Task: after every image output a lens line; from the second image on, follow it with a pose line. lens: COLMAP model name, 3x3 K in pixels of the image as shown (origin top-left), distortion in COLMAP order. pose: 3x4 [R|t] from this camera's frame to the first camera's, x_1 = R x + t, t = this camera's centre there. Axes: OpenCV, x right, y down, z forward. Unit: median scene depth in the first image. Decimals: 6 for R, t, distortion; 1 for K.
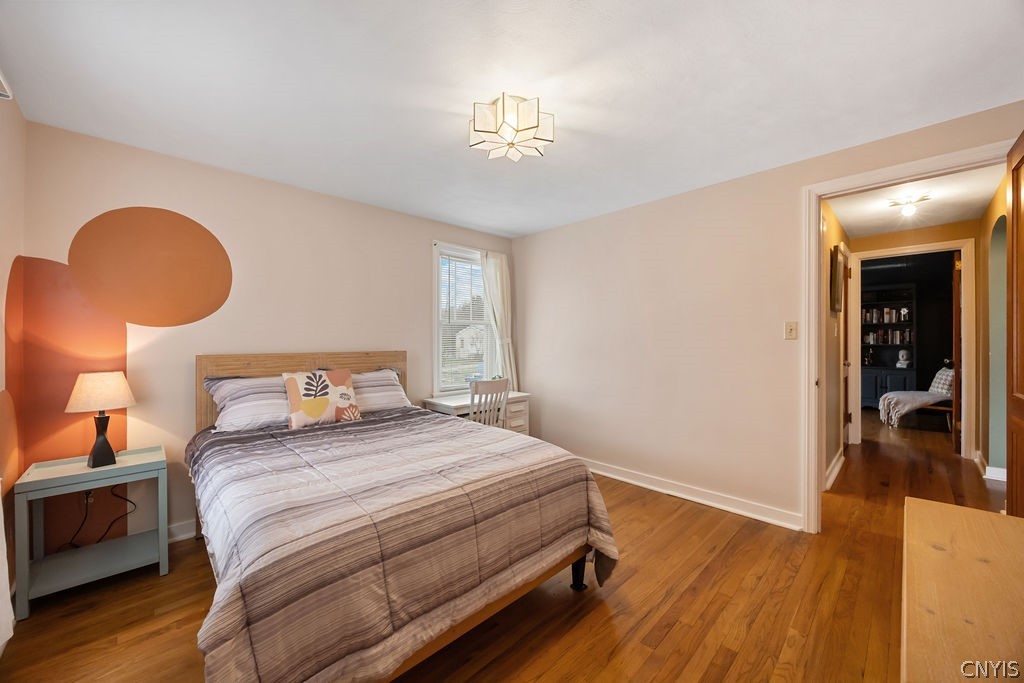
lens RADIAL K [[389.4, 0, 515.0], [0, 389.4, 336.9], [0, 0, 1]] dist [-0.002162, 0.000238]
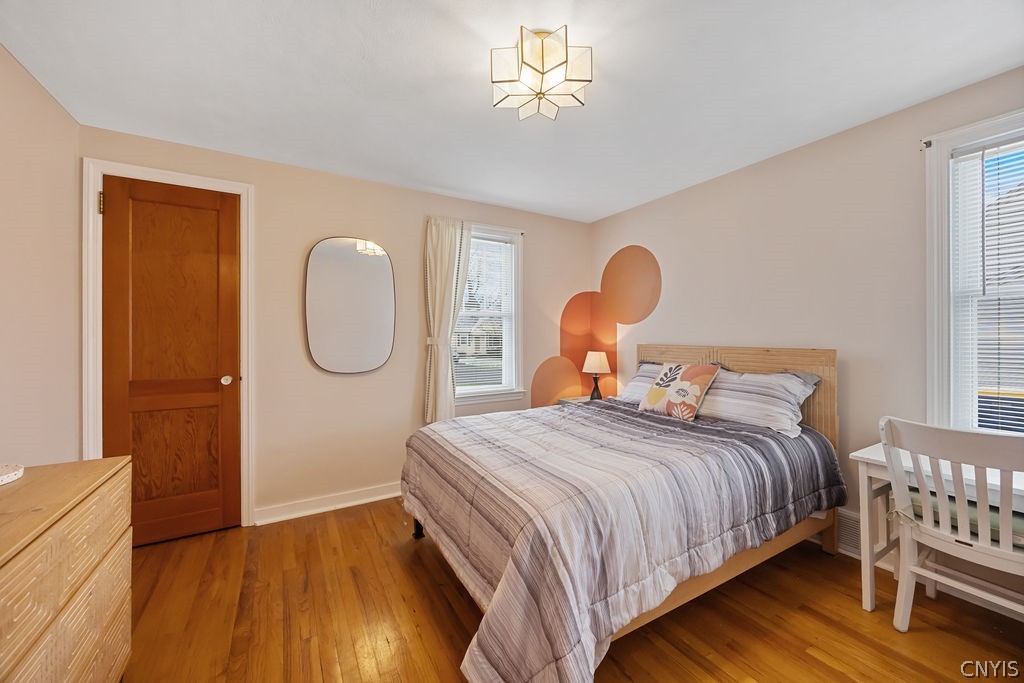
lens RADIAL K [[389.4, 0, 515.0], [0, 389.4, 336.9], [0, 0, 1]] dist [-0.002162, 0.000238]
pose [[-0.241485, 0.011186, -0.970340, 0.612859], [0.014095, 0.999869, 0.008019, 0.003054], [0.970302, -0.011740, -0.241611, 0.867338]]
